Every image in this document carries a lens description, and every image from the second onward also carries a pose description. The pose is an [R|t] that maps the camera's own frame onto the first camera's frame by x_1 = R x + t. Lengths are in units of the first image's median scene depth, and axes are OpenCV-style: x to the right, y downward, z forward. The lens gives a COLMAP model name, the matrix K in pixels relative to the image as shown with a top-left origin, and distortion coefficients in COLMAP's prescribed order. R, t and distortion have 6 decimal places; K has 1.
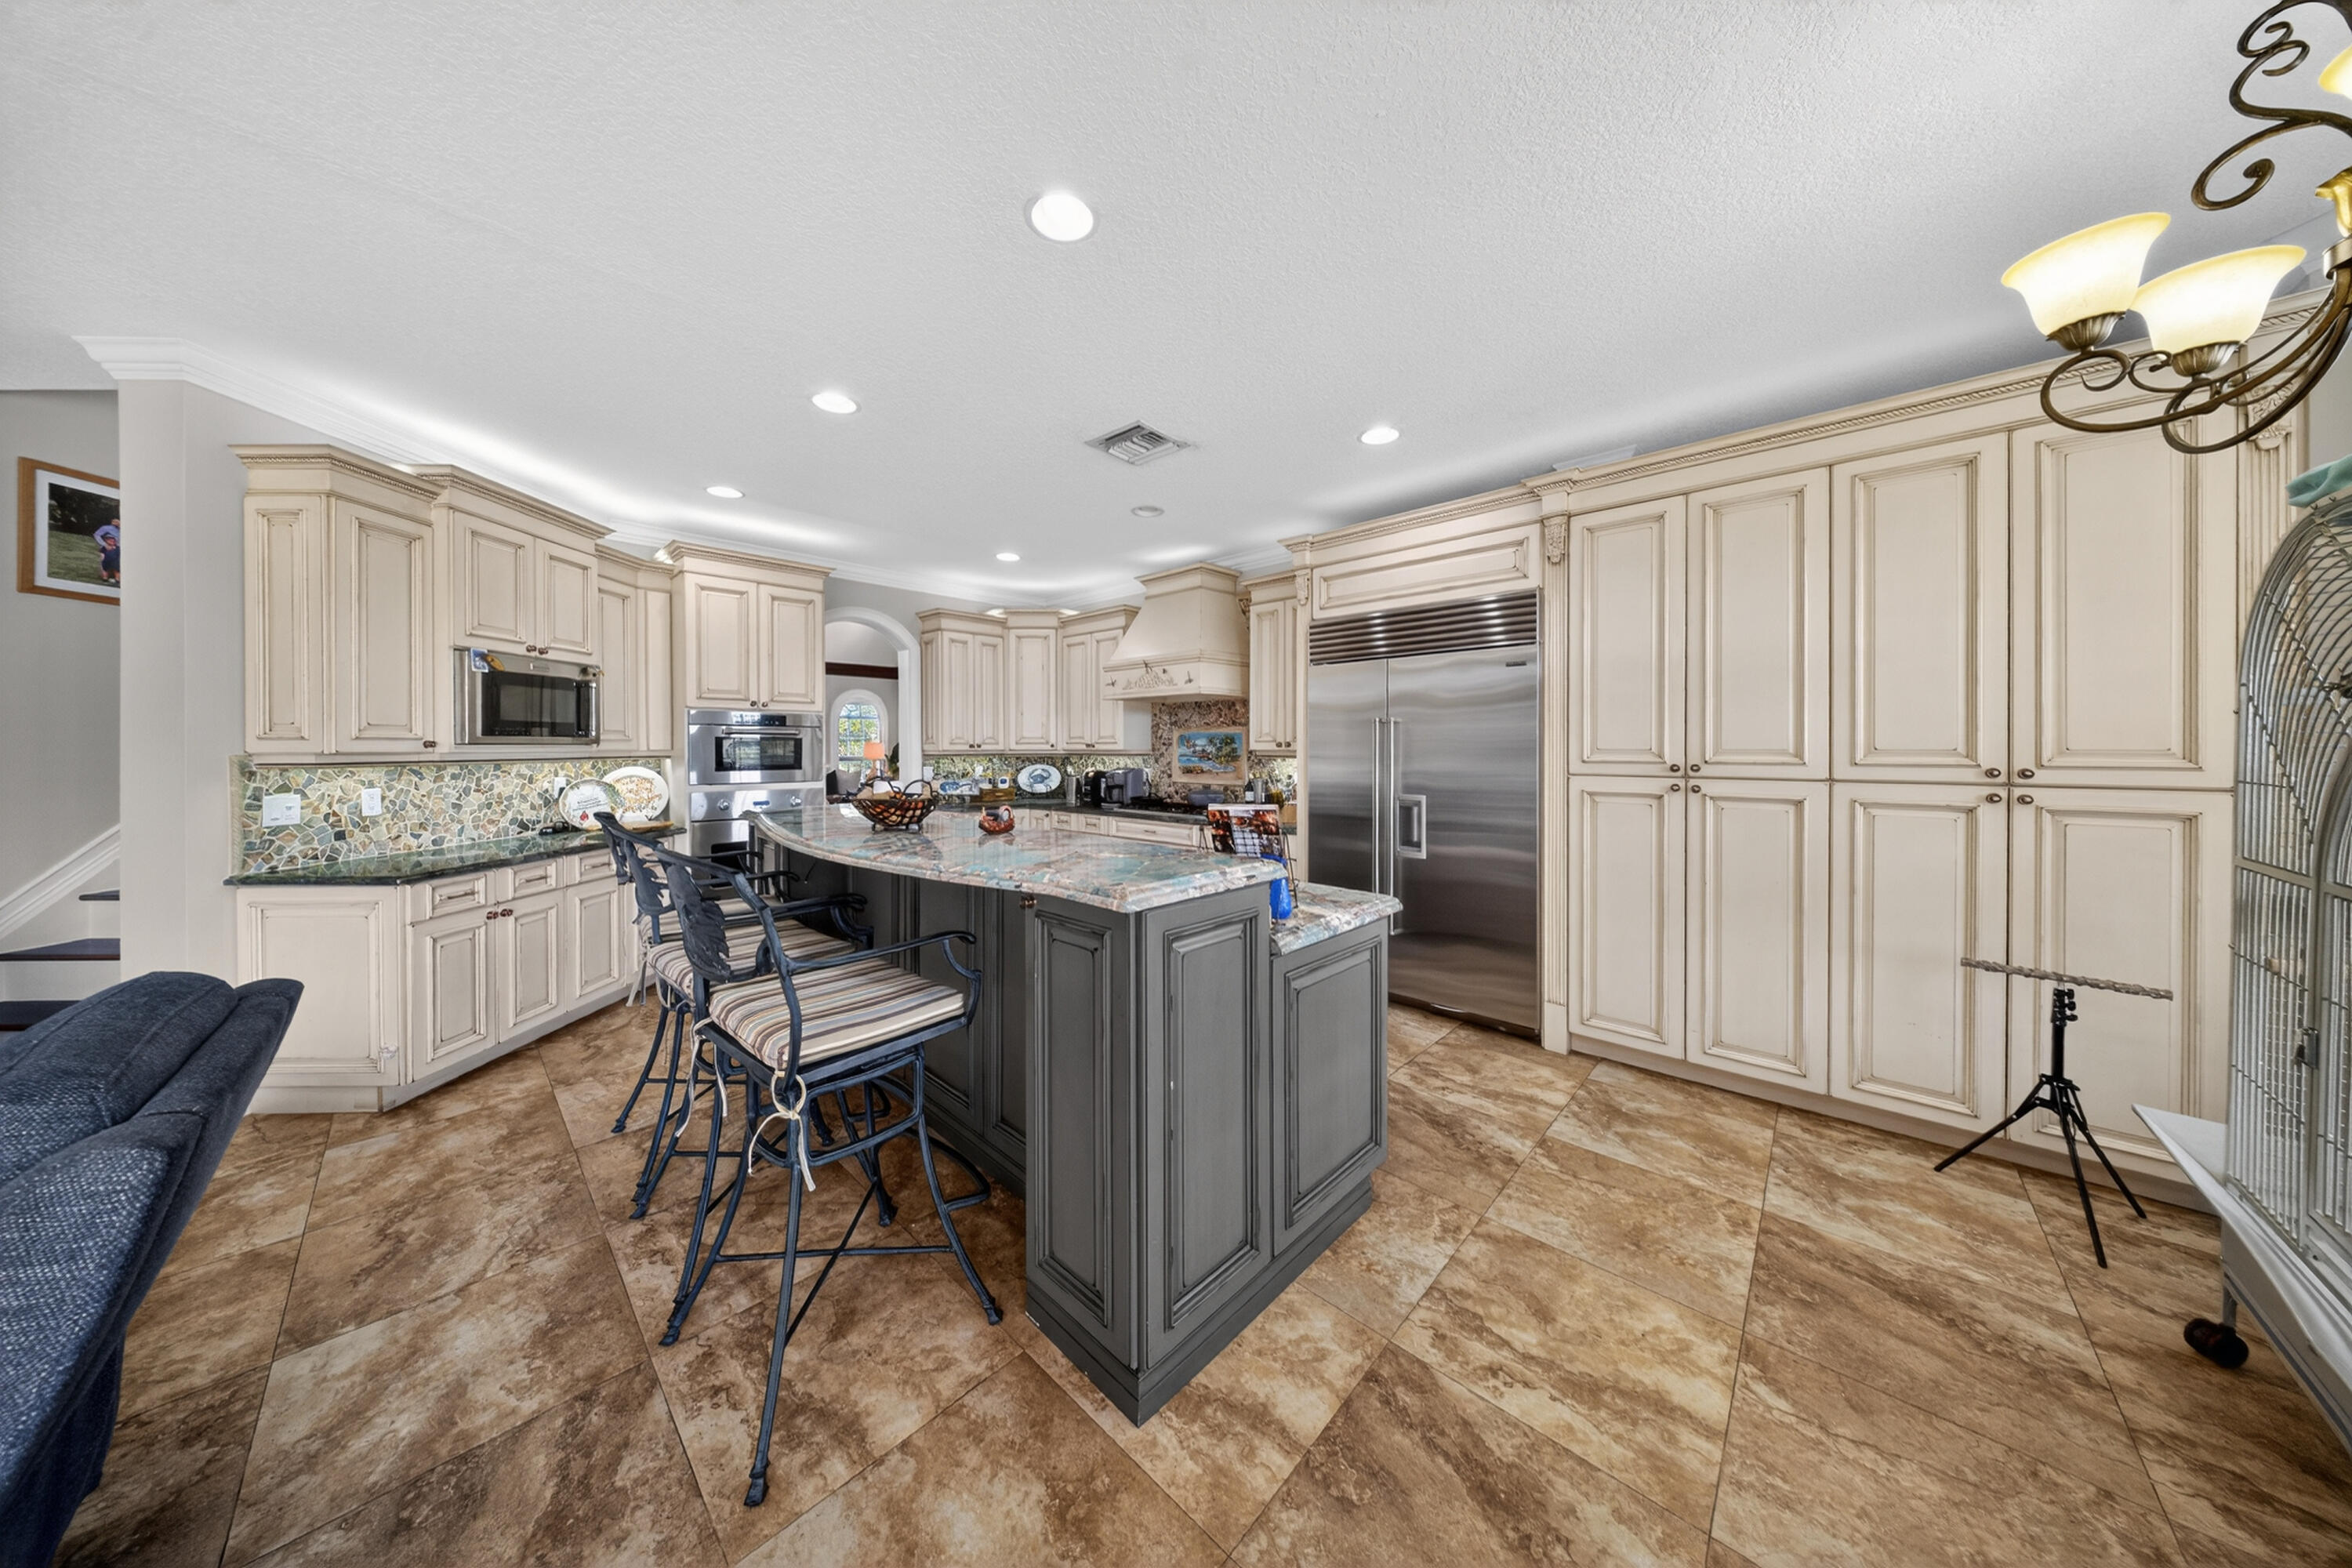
lens RADIAL K [[697.1, 0, 1163.7], [0, 697.1, 749.7], [0, 0, 1]] dist [-0.005685, 0.000210]
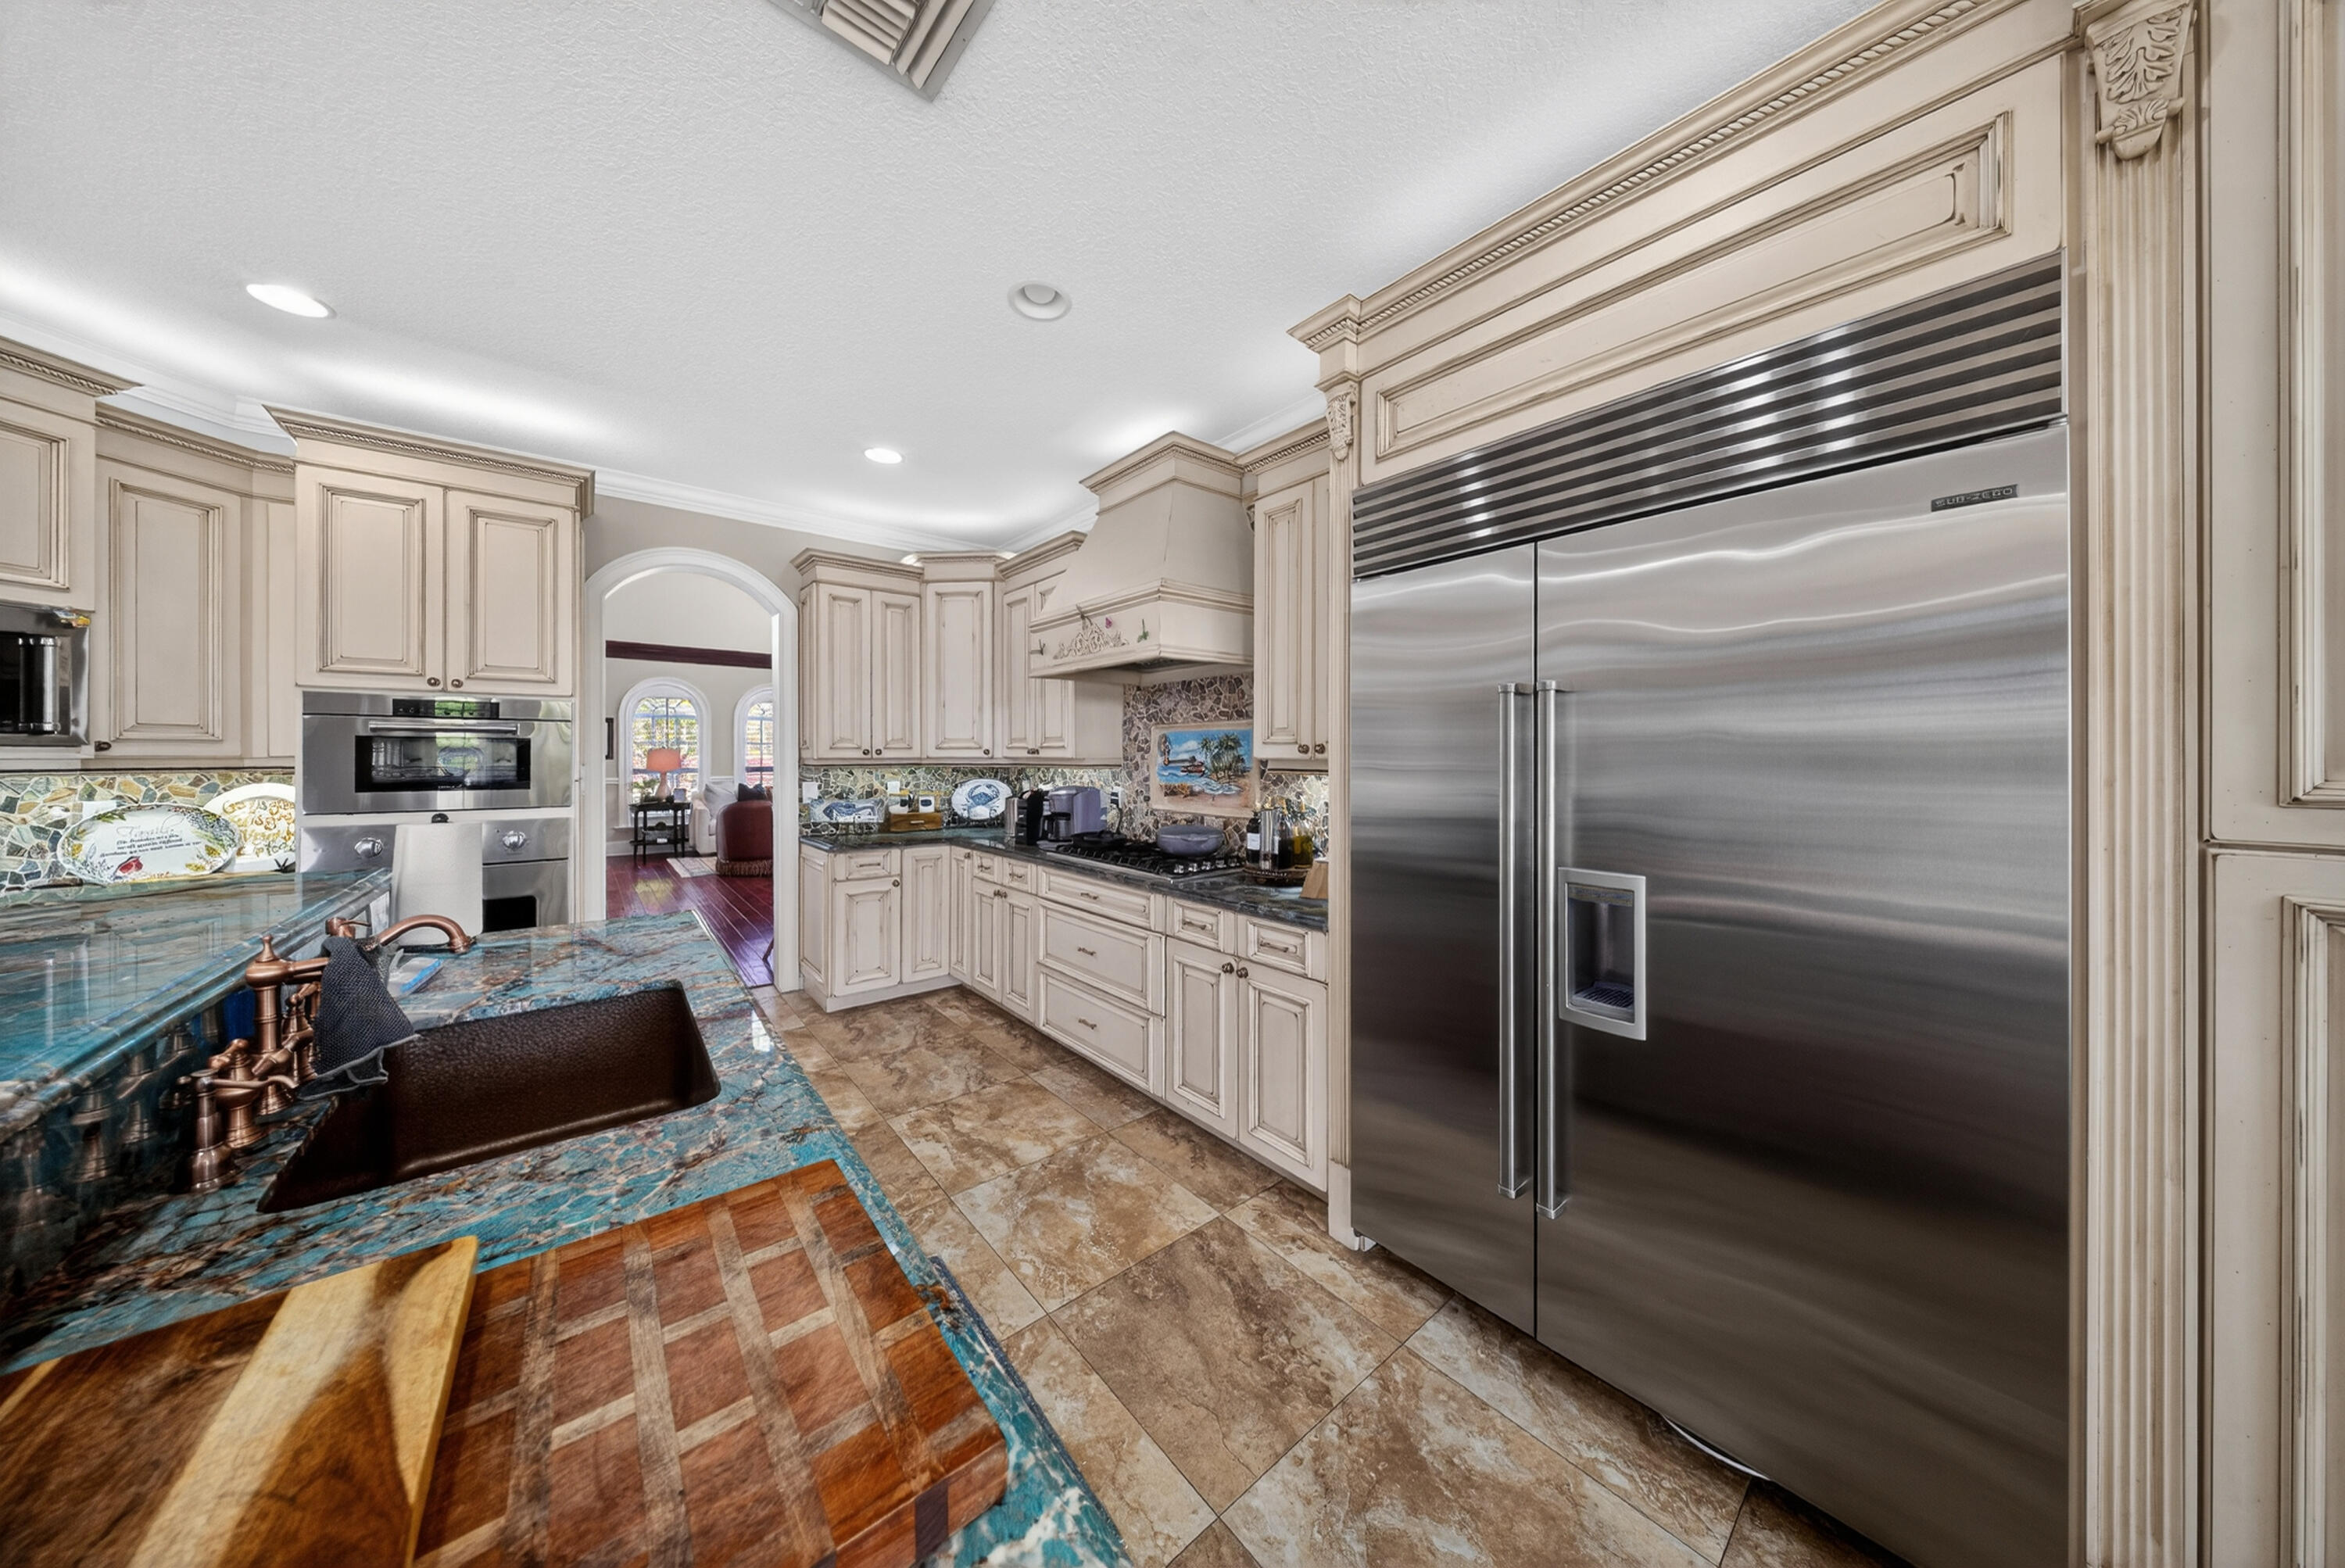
lens RADIAL K [[695.0, 0, 1158.0], [0, 695.0, 752.8], [0, 0, 1]] dist [-0.005685, 0.000210]
pose [[0.993440, 0.001448, -0.114347, 0.161860], [-0.002369, 0.999966, -0.007919, 0.000265], [0.114332, 0.008138, 0.993409, 0.636805]]
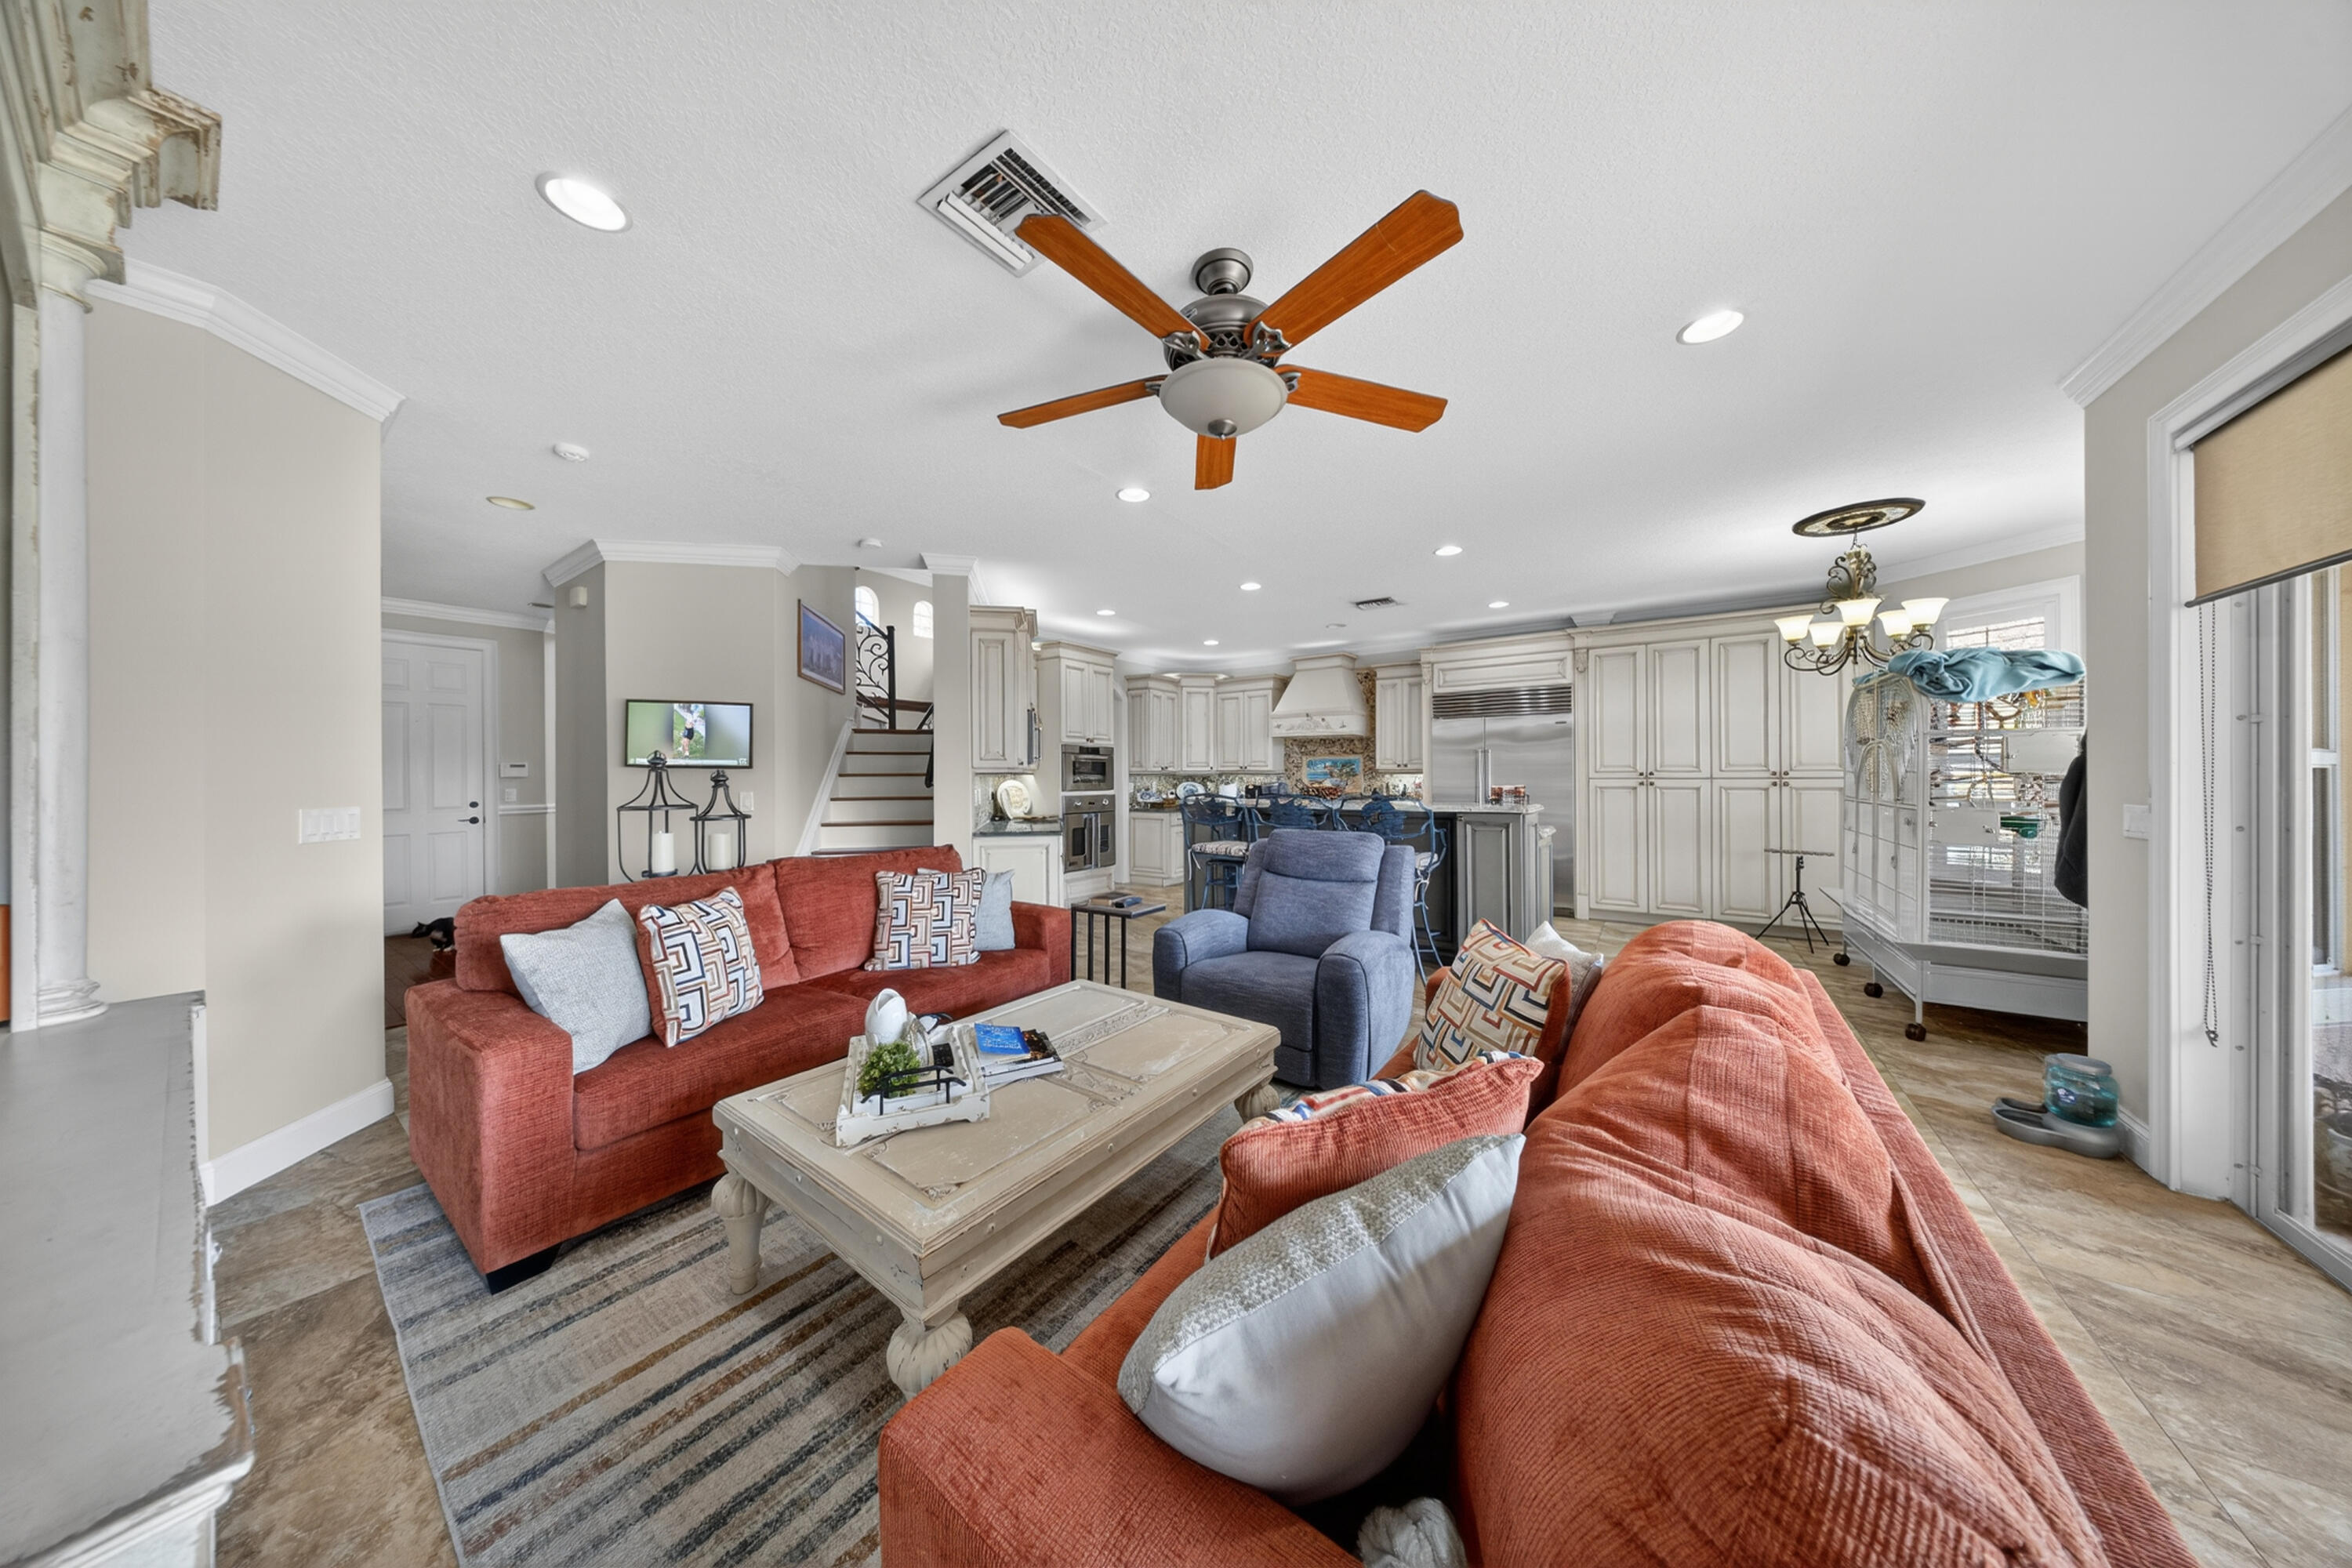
lens RADIAL K [[697.1, 0, 1143.1], [0, 697.1, 772.2], [0, 0, 1]] dist [-0.005685, 0.000210]
pose [[0.992075, -0.002905, 0.125617, -0.907384], [0.004196, 0.999941, -0.010015, 0.031652], [-0.125581, 0.010462, 0.992028, -0.791043]]
